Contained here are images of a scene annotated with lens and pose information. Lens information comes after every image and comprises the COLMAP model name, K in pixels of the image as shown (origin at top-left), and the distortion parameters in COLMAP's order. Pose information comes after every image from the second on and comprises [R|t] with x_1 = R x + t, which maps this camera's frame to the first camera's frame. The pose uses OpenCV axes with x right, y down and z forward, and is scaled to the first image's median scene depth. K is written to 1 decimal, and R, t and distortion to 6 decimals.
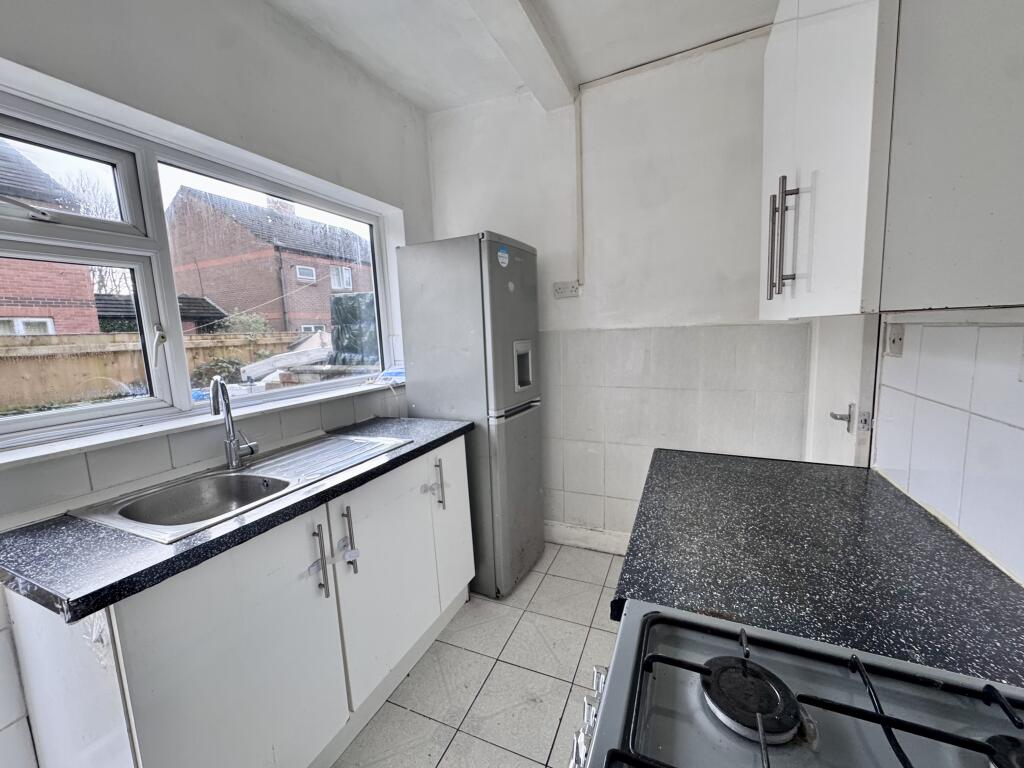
lens RADIAL K [[404.5, 0, 512.0], [0, 404.5, 384.0], [0, 0, 1]] dist [-0.003592, -0.000006]
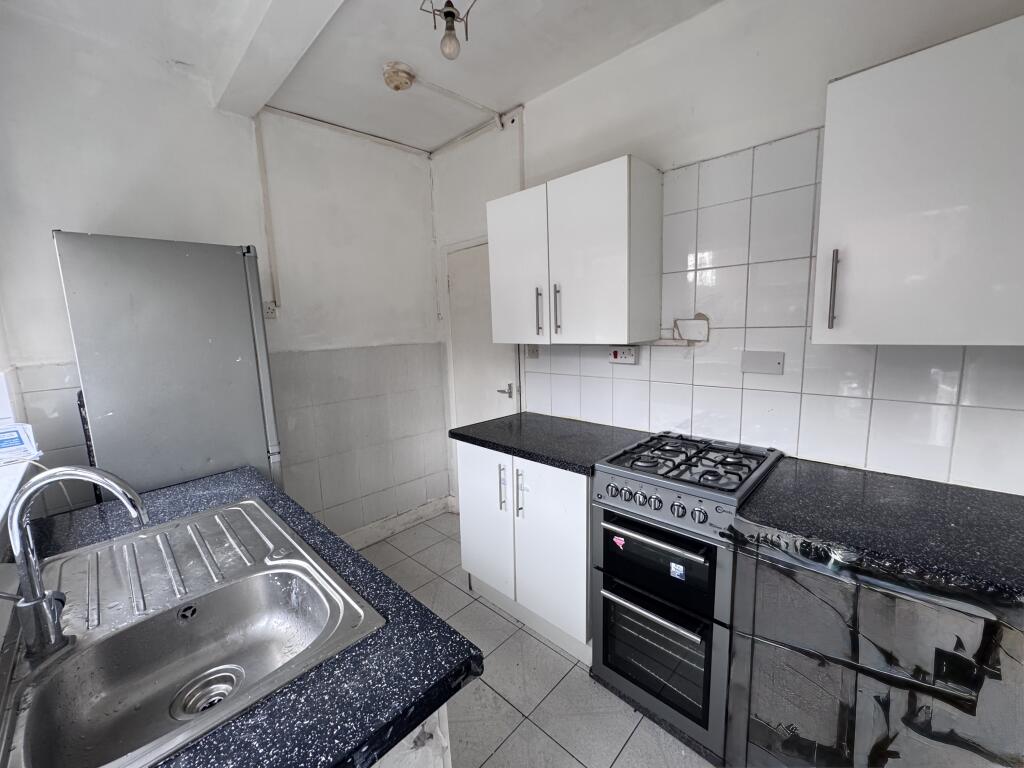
lens RADIAL K [[404.5, 0, 512.0], [0, 404.5, 384.0], [0, 0, 1]] dist [-0.003592, -0.000006]
pose [[0.339447, -0.112882, 0.933827, -0.816082], [0.144476, 0.987249, 0.066822, -0.063065], [-0.929464, 0.112233, 0.351428, 0.219120]]
